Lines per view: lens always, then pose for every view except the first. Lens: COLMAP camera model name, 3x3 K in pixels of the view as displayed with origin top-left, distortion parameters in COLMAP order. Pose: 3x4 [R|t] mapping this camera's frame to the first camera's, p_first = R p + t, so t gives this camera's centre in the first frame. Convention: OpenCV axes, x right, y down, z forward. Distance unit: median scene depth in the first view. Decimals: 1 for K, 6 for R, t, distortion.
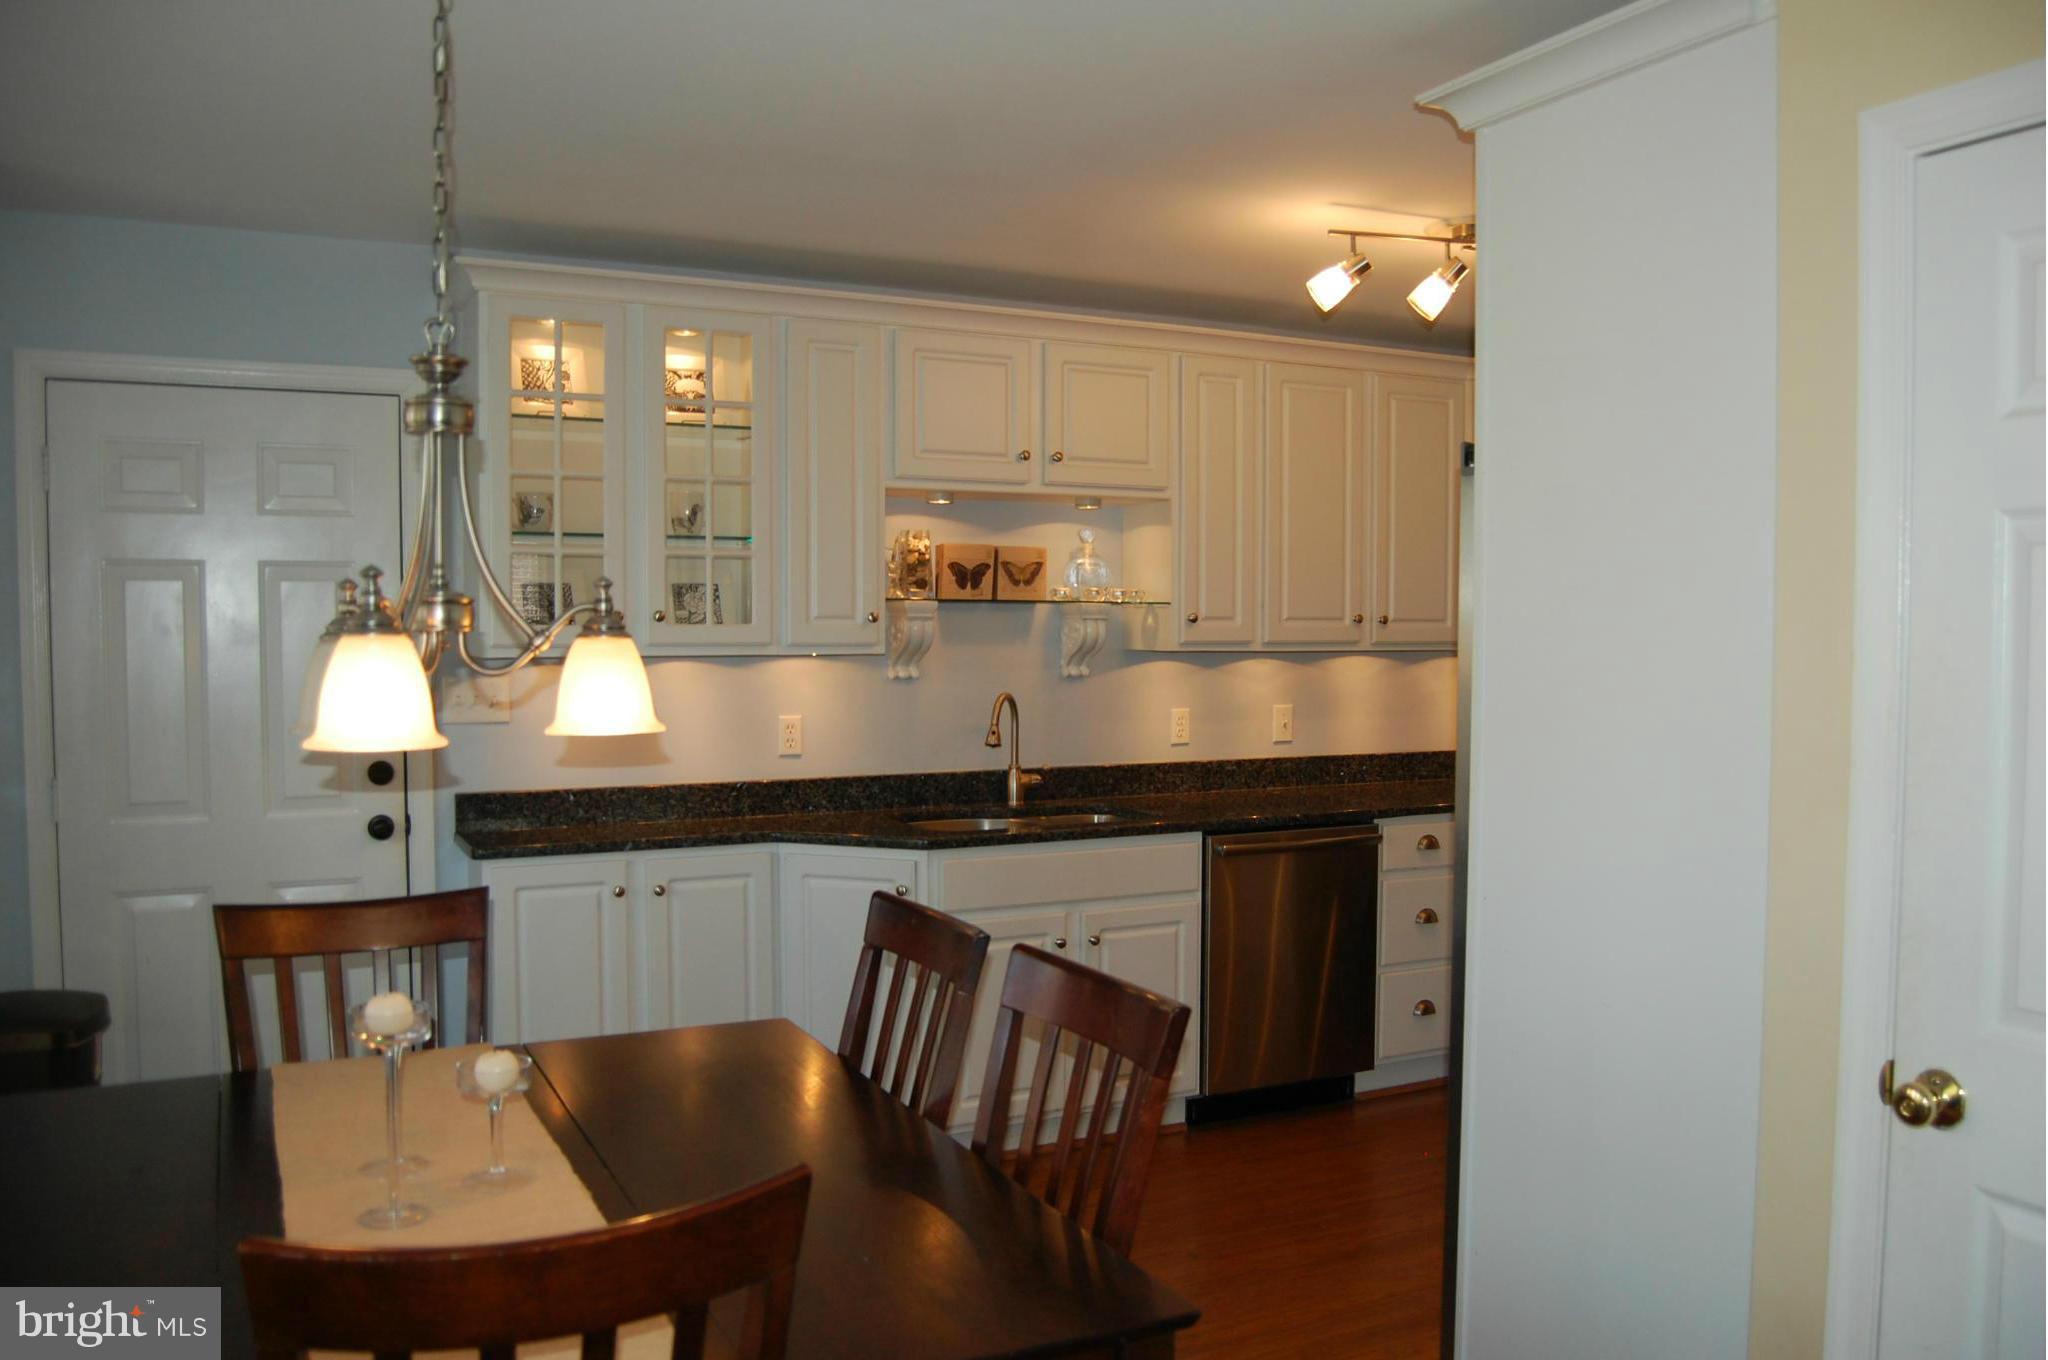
lens RADIAL K [[1607.9, 0, 1035.2], [0, 1607.9, 684.4], [0, 0, 1]] dist [-0.088624, 0.026371]
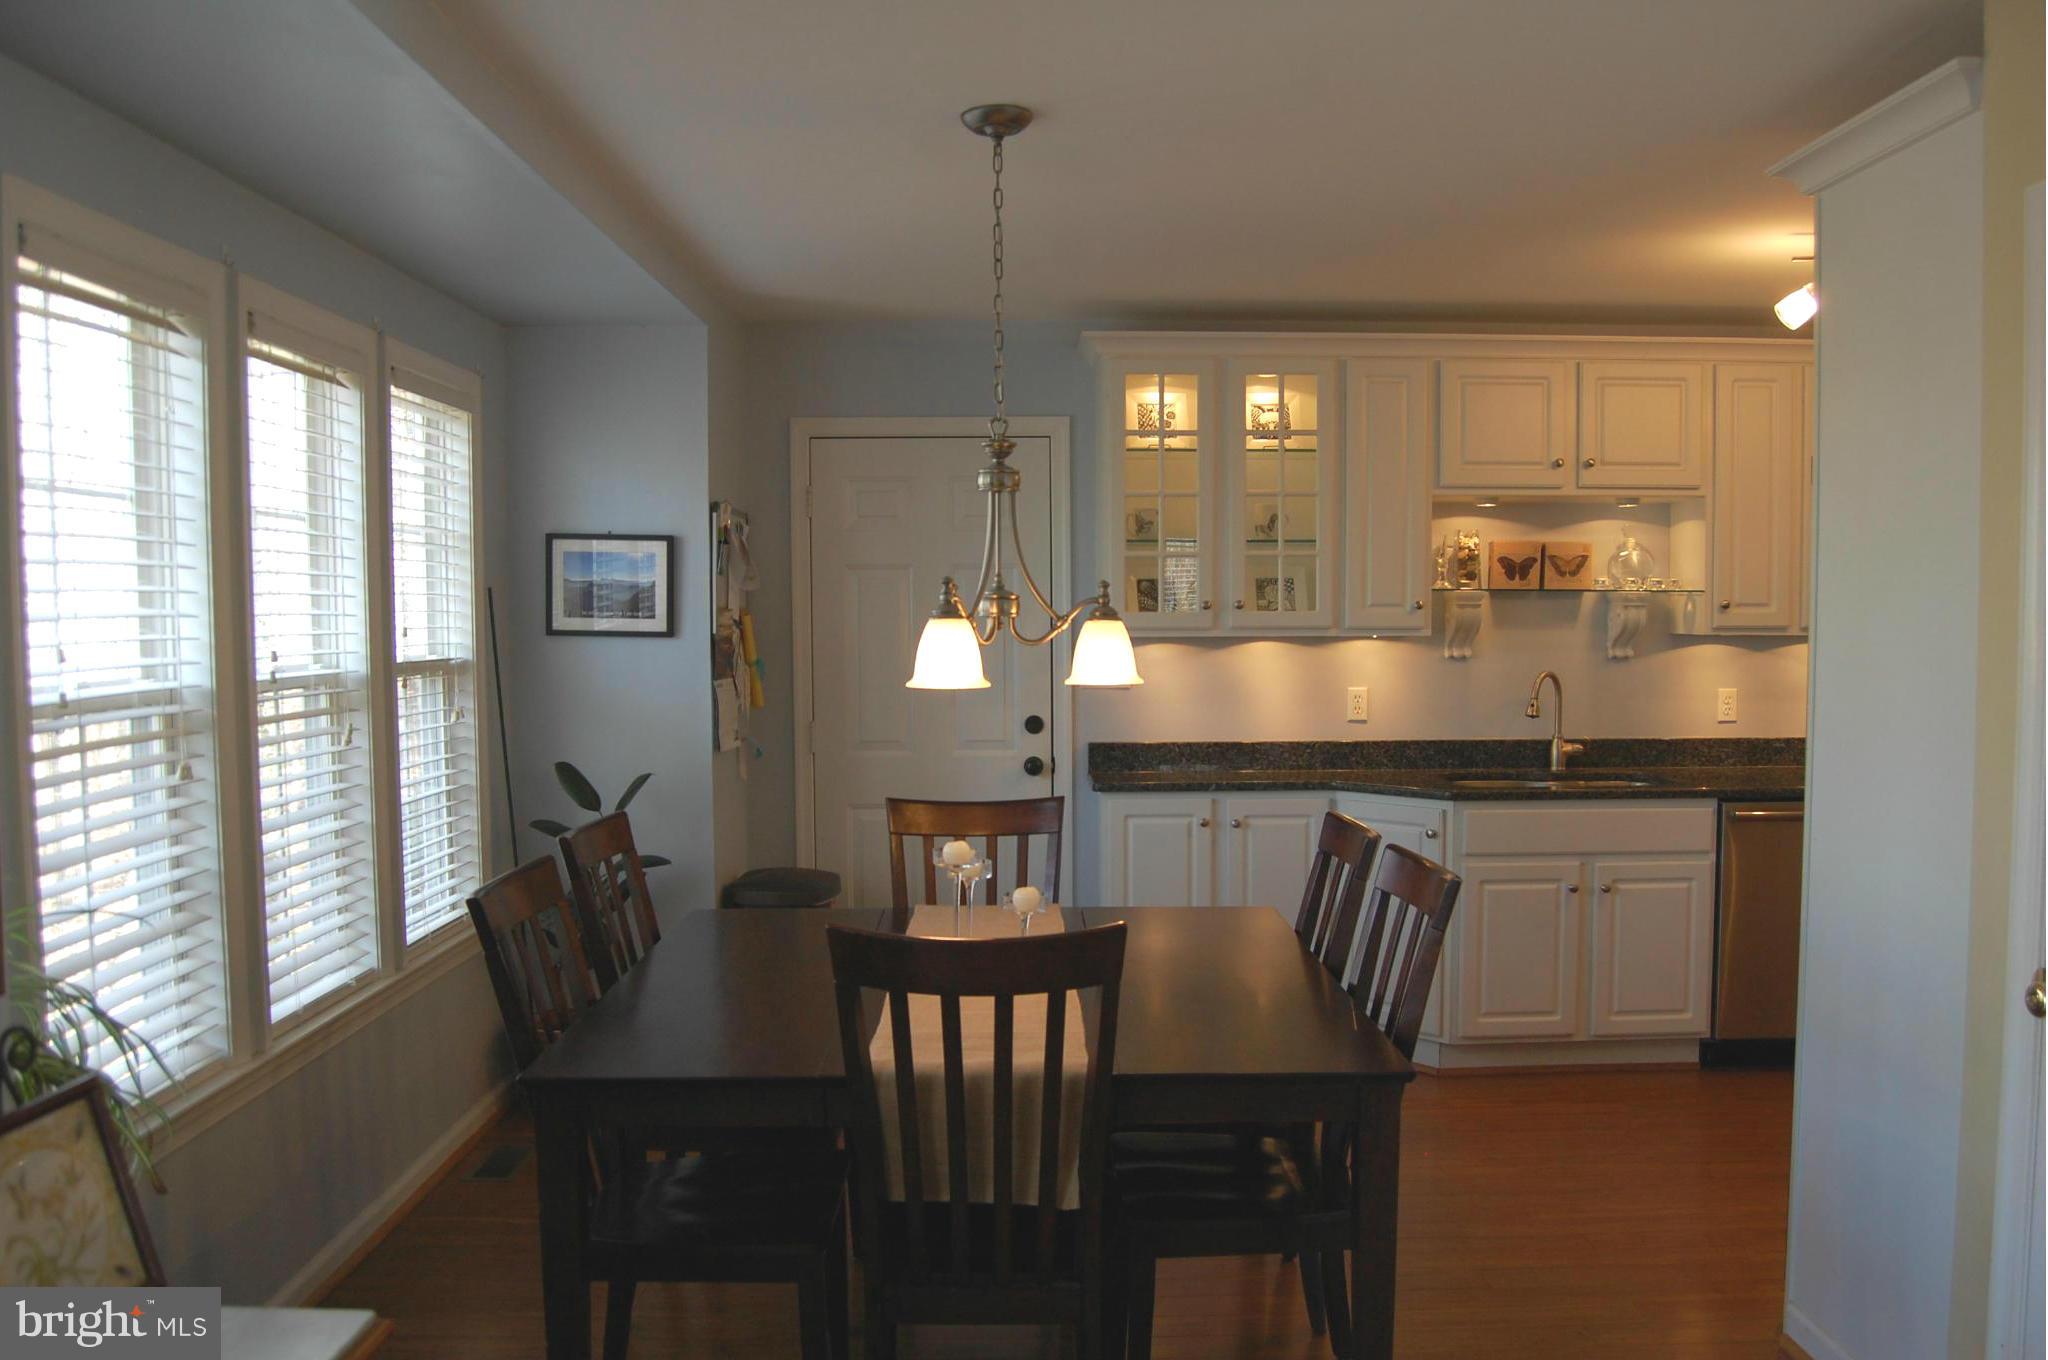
lens RADIAL K [[1607.9, 0, 1028.7], [0, 1607.9, 684.0], [0, 0, 1]] dist [-0.088624, 0.026371]
pose [[0.897317, 0.016371, -0.441082, 0.157862], [-0.012596, 0.999855, 0.011486, 0.006445], [0.441206, -0.004751, 0.897393, -0.184716]]
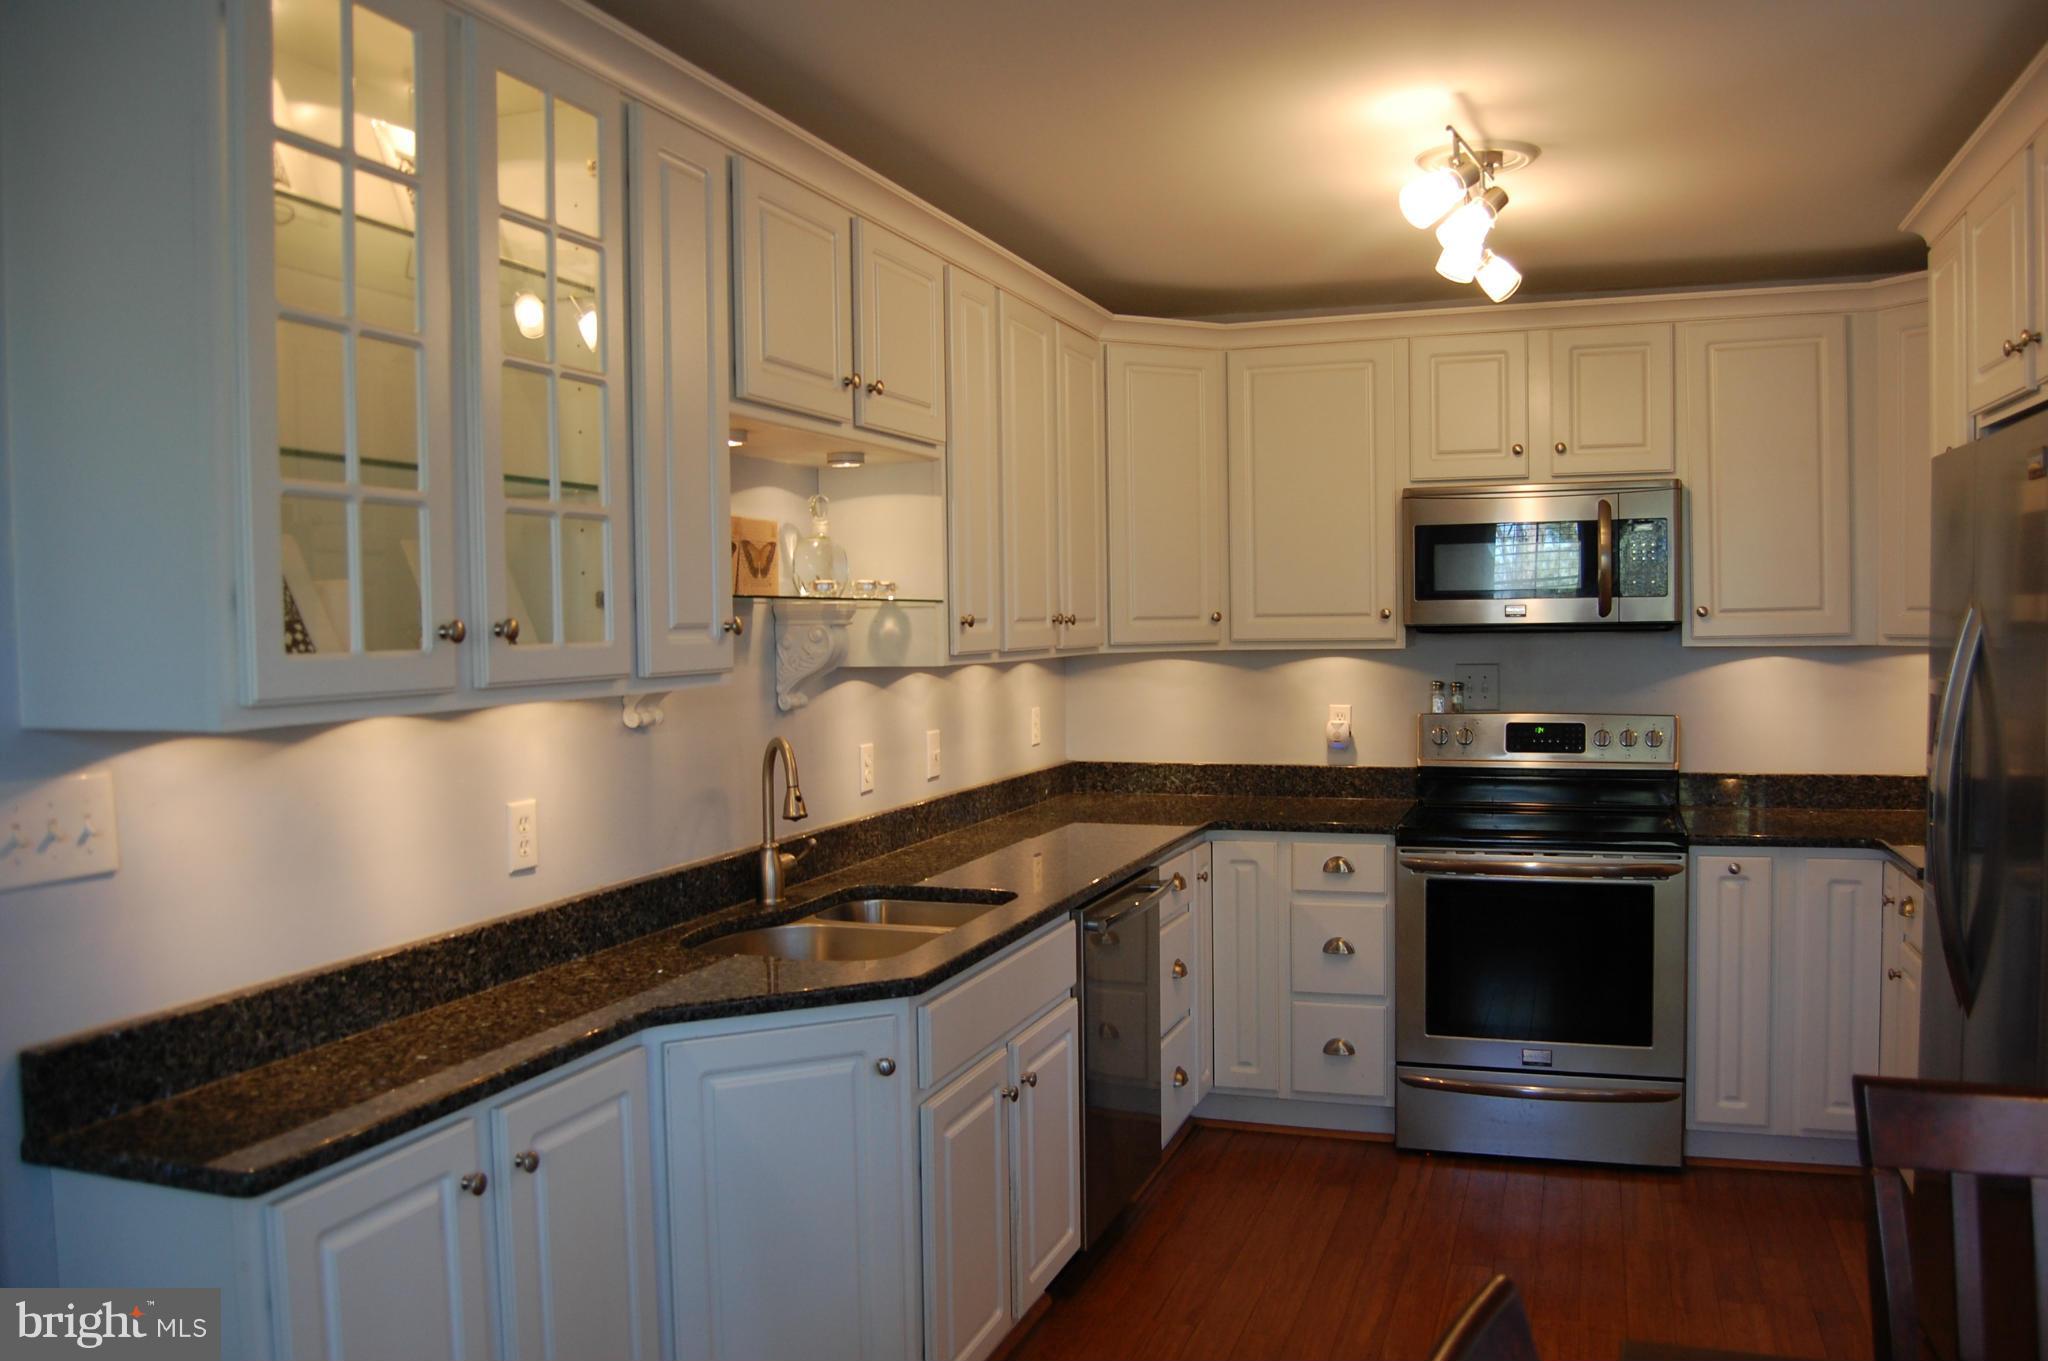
lens RADIAL K [[1607.9, 0, 1015.7], [0, 1607.9, 669.6], [0, 0, 1]] dist [-0.088624, 0.026371]
pose [[0.724429, -0.038550, 0.688270, -0.426444], [0.048464, 0.998813, 0.004934, -0.022472], [-0.687643, 0.029782, 0.725438, 0.473029]]
